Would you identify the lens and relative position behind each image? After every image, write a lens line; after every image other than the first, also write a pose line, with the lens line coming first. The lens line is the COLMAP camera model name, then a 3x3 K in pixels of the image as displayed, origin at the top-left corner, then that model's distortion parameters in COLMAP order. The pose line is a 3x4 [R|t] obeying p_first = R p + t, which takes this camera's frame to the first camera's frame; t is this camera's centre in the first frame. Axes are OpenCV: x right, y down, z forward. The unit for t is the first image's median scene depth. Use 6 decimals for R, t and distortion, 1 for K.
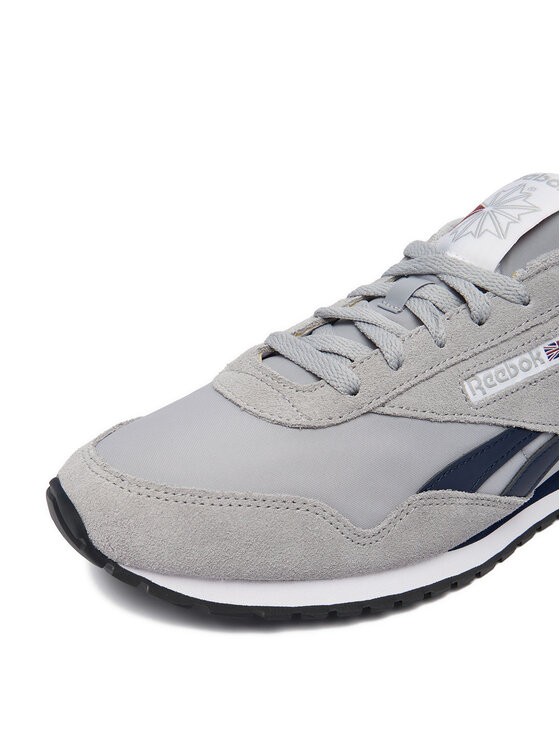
lens RADIAL K [[666.3, 0, 246.3], [0, 666.3, 369.7], [0, 0, 1]] dist [0.034047, 0.011846]
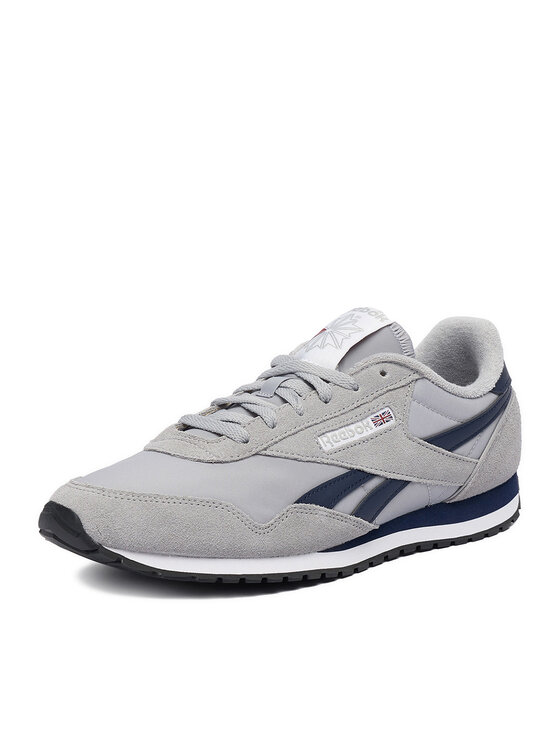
lens RADIAL K [[1504.8, 0, 282.3], [0, 1504.8, 374.1], [0, 0, 1]] dist [0.870214, 0.000000]
pose [[0.975278, -0.027028, 0.219323, -0.464882], [0.087549, 0.958536, -0.271188, 0.761237], [-0.202900, 0.283686, 0.937206, -2.089249]]
